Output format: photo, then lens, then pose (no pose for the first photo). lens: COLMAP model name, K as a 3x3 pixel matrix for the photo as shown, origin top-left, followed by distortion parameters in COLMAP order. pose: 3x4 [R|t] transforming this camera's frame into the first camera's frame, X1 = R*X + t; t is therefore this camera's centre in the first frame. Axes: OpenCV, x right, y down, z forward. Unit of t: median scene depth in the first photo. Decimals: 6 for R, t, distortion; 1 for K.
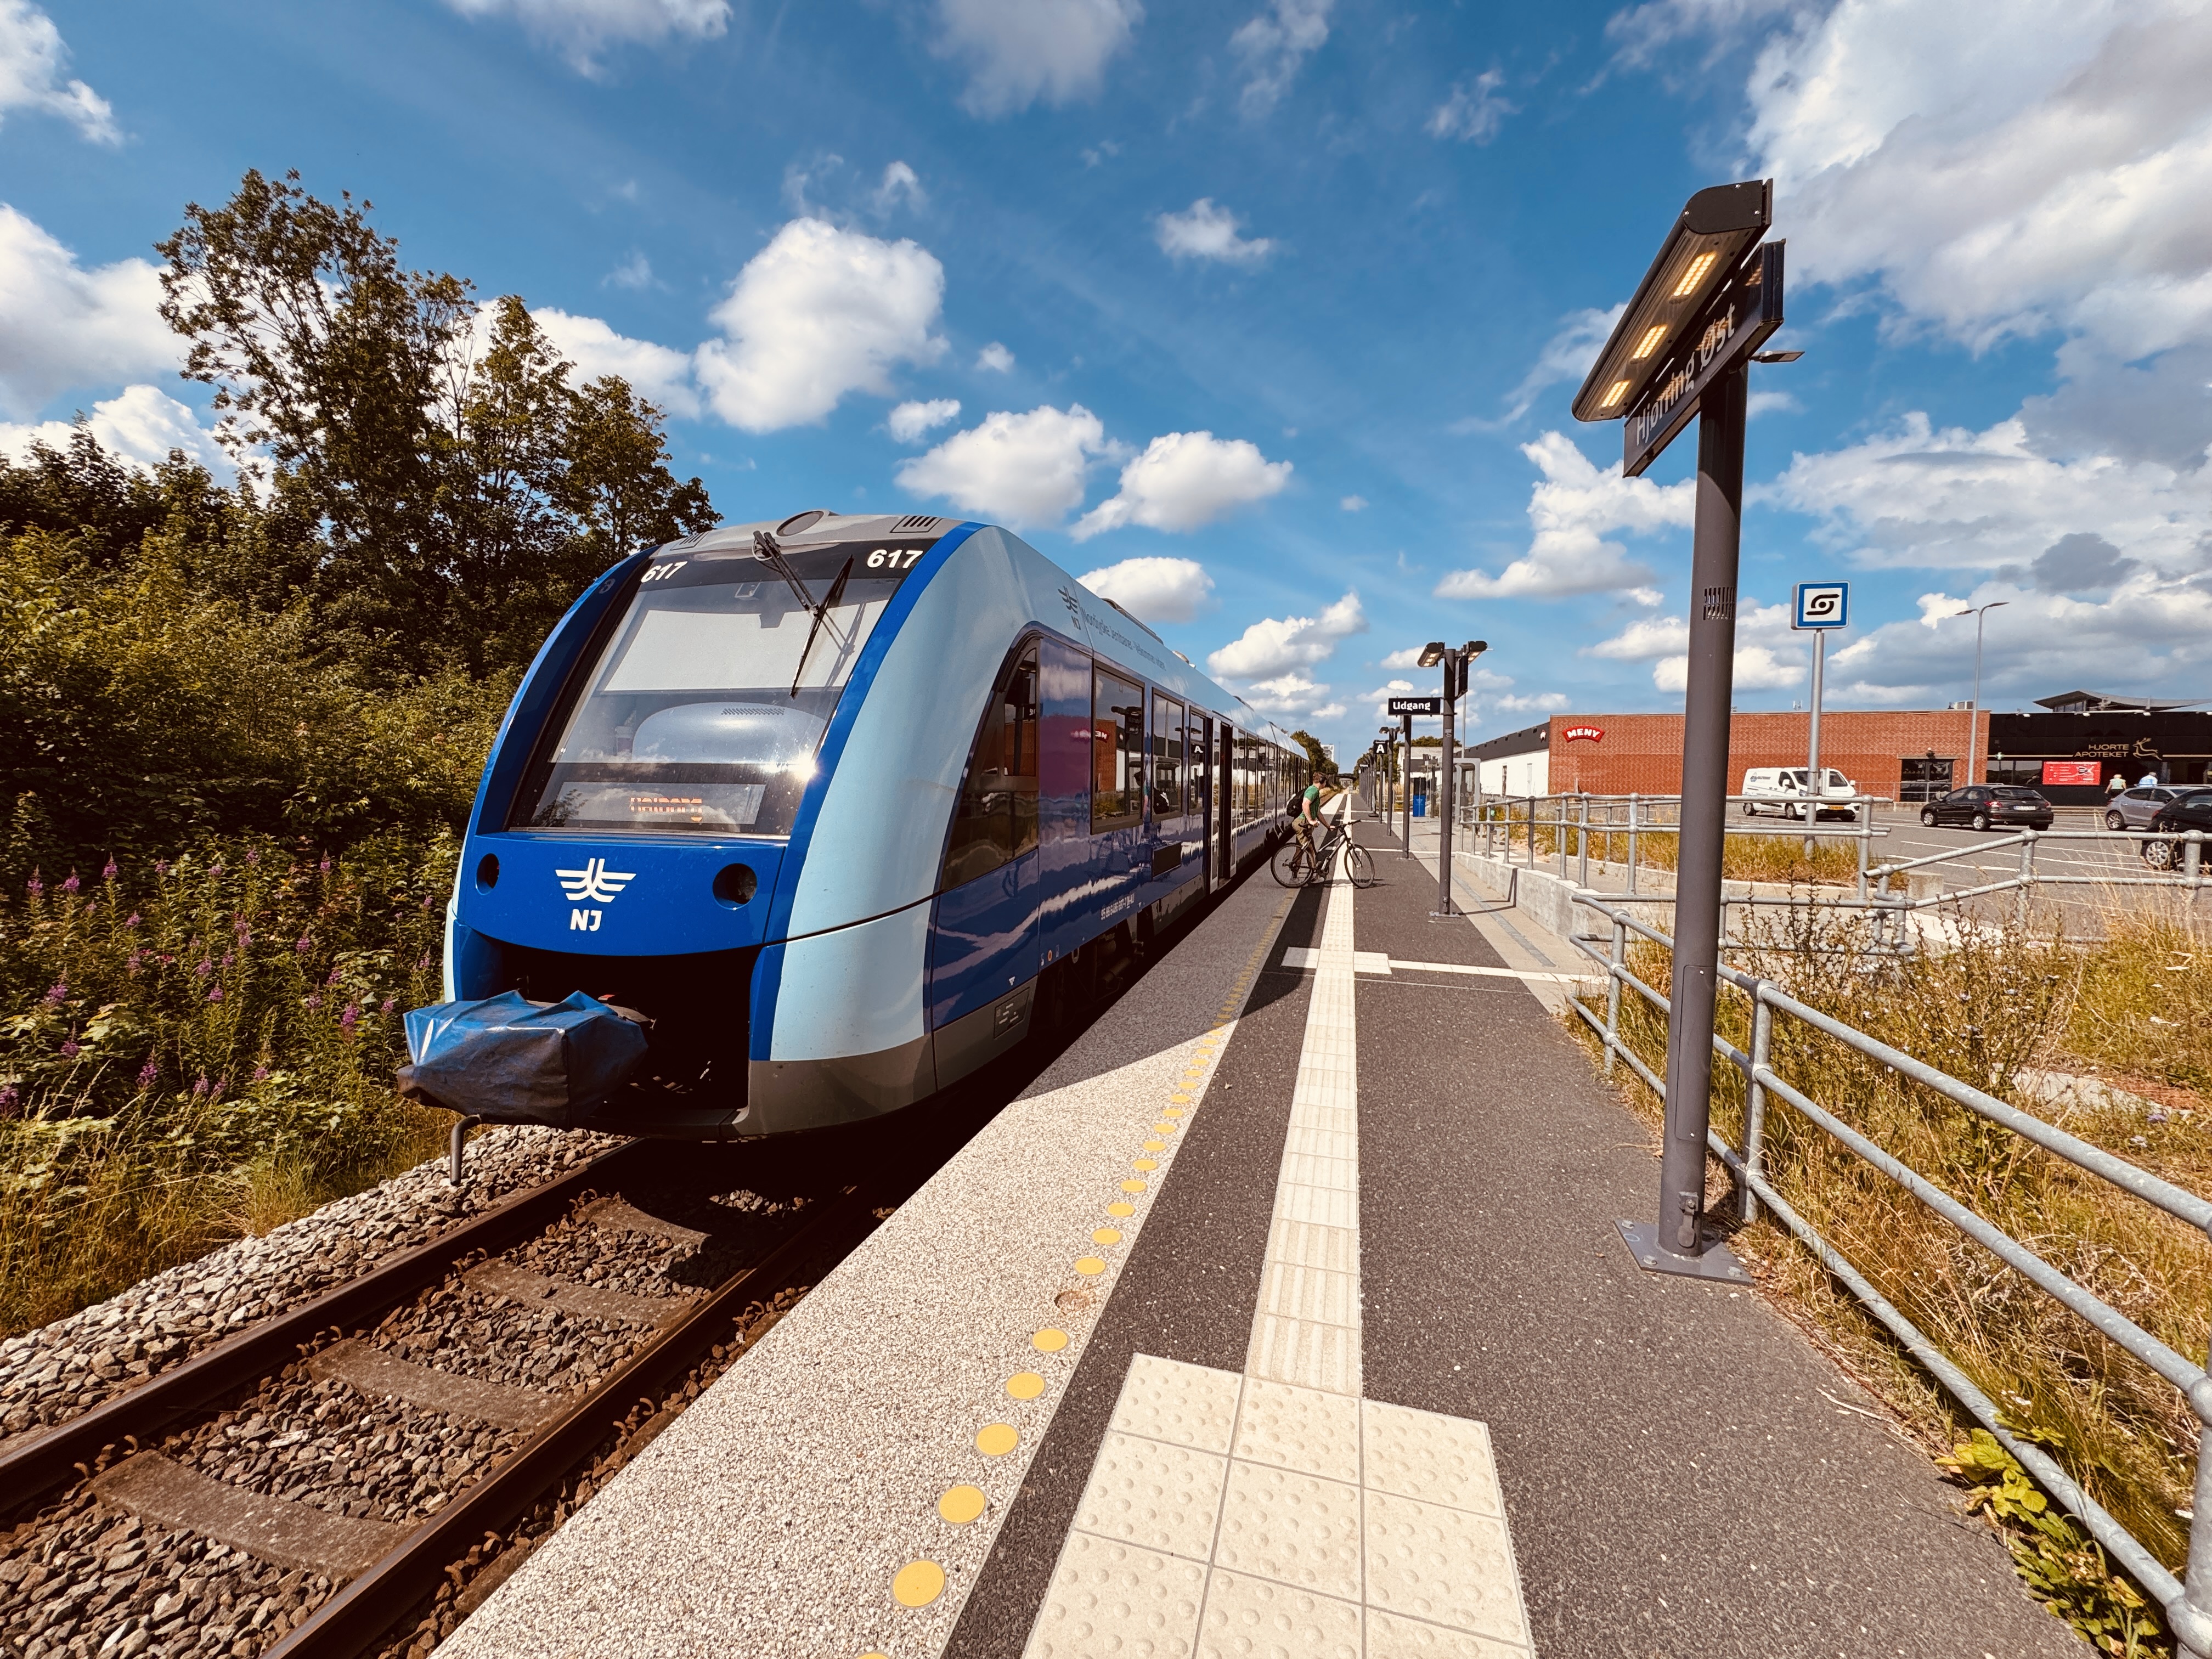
lens RADIAL K [[877.0, 0, 1108.4], [0, 877.0, 827.3], [0, 0, 1]] dist [-0.001010, -0.000371]
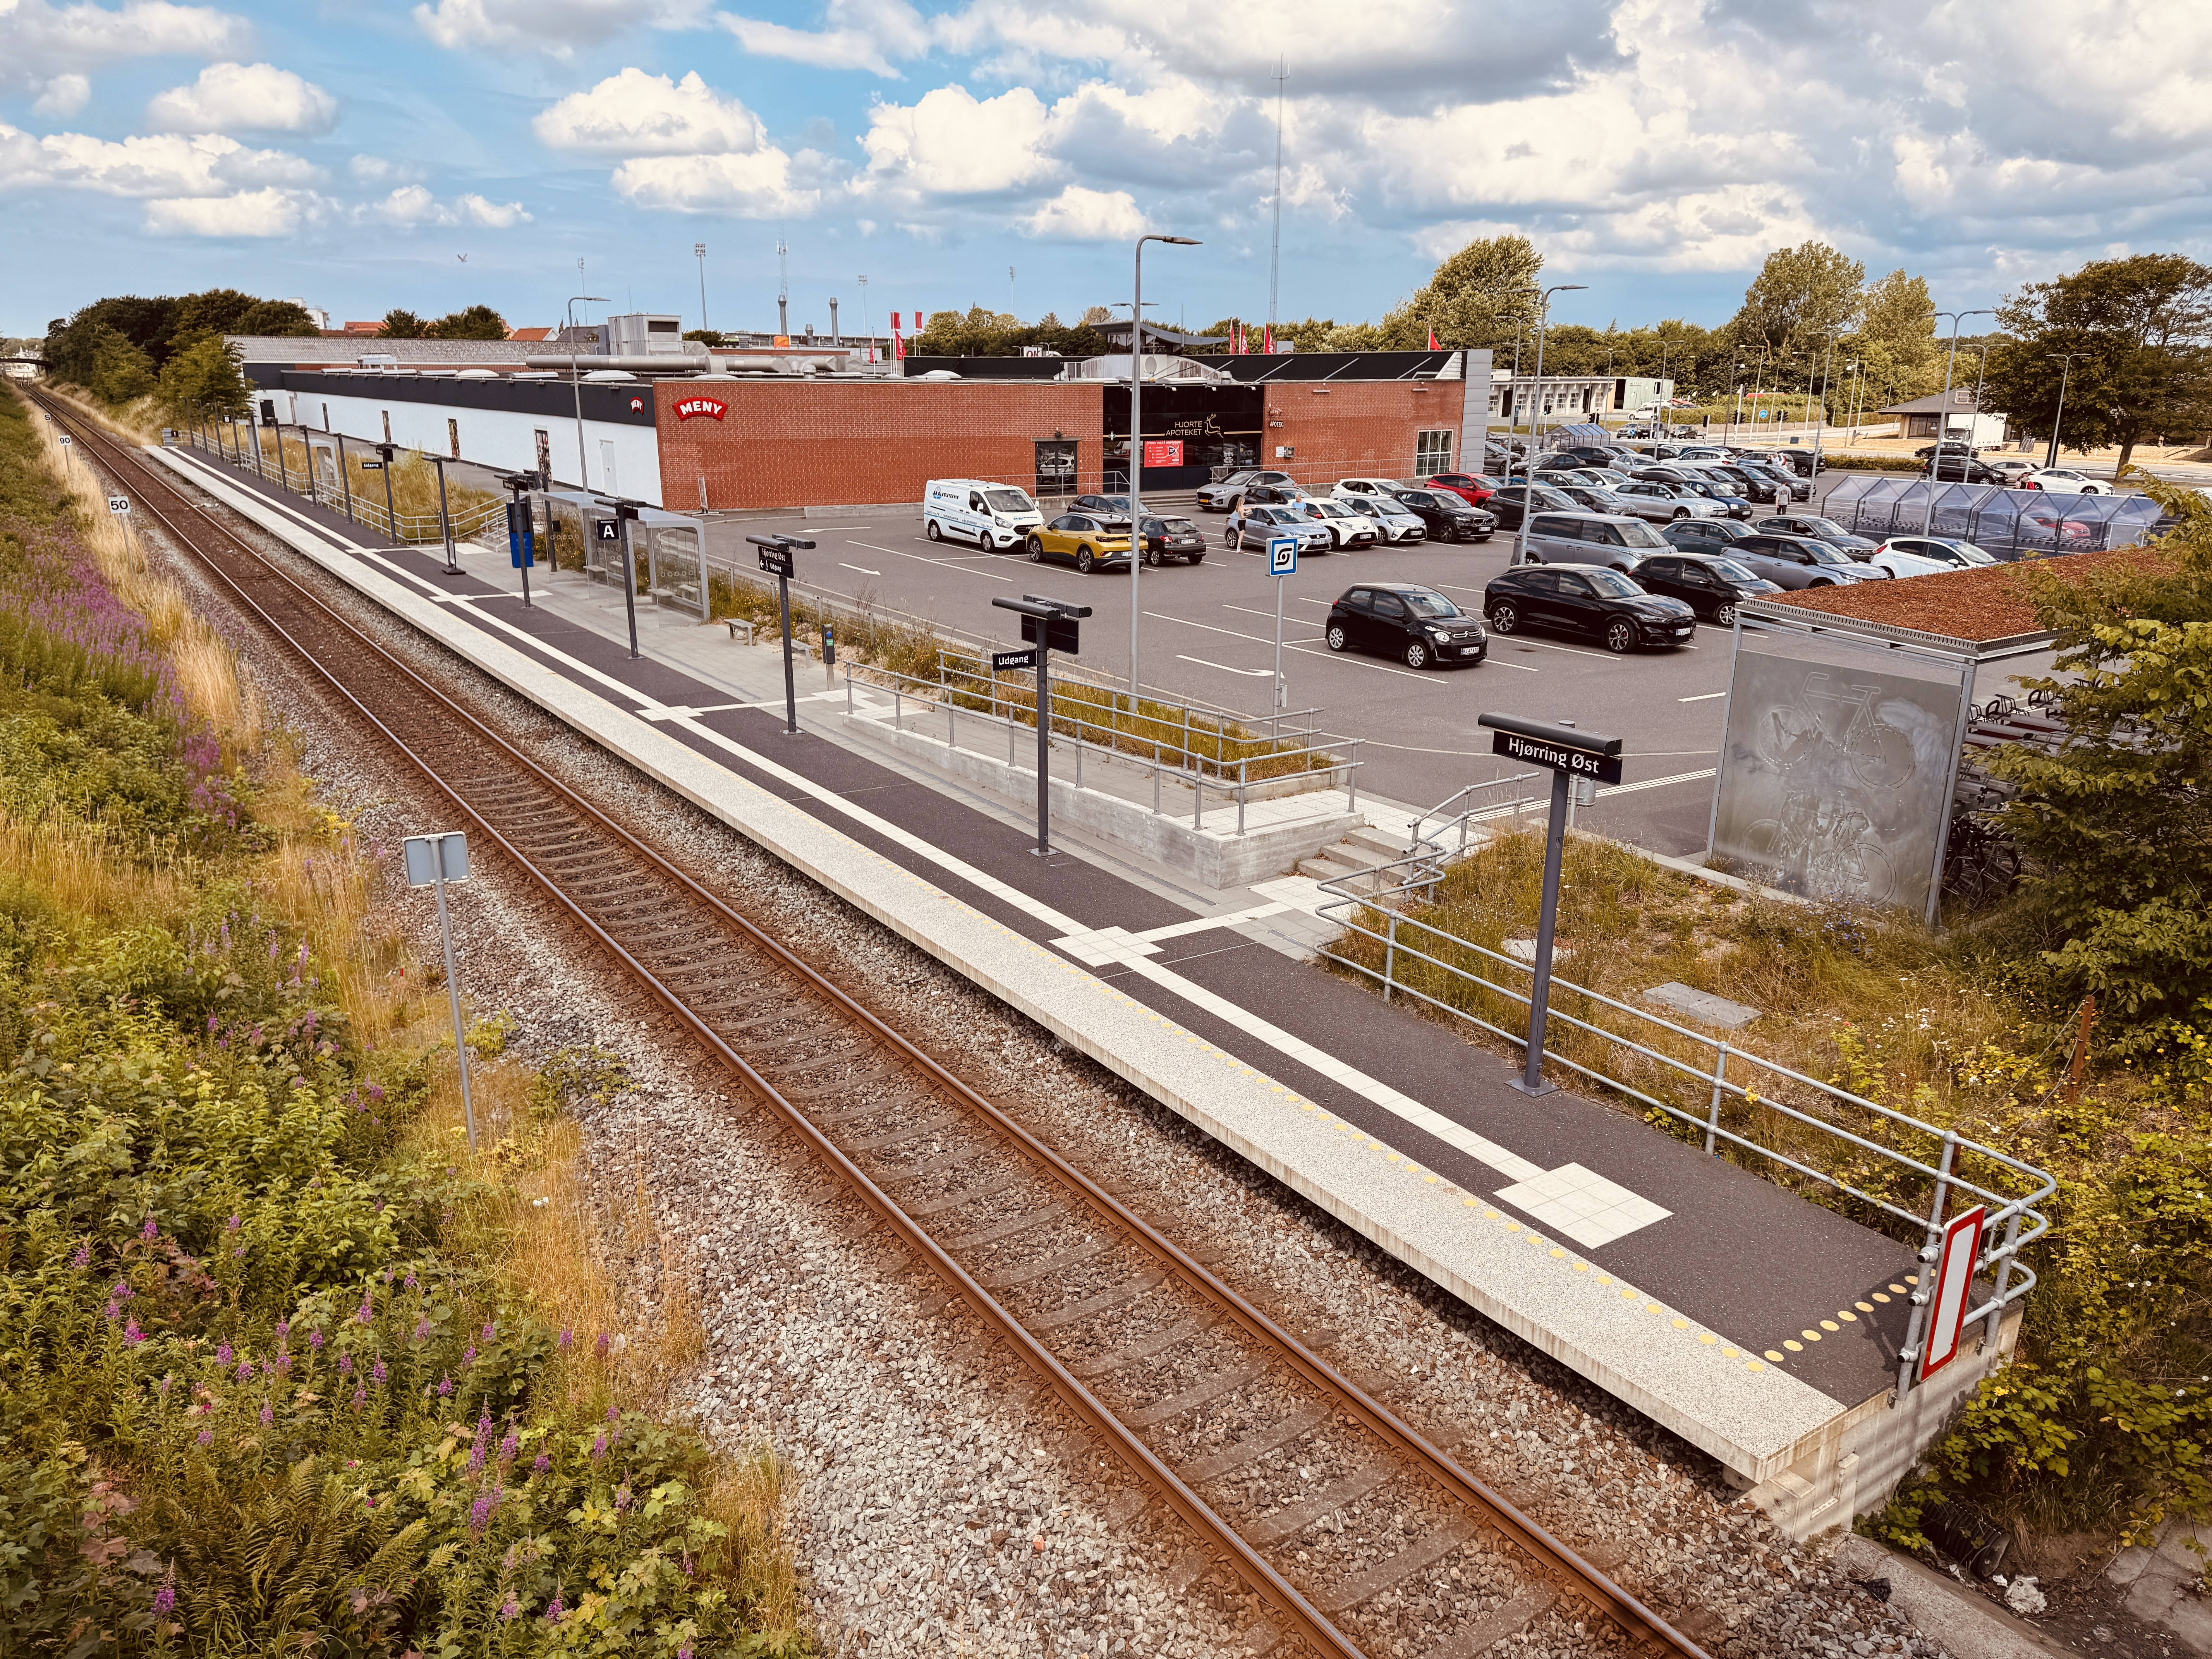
lens RADIAL K [[1529.7, 0, 1110.6], [0, 1529.7, 841.3], [0, 0, 1]] dist [0.106065, -0.175591]
pose [[0.645532, -0.228801, 0.728655, -0.920031], [0.039575, 0.962810, 0.267266, -0.409435], [-0.762707, -0.143693, 0.630579, -0.218095]]
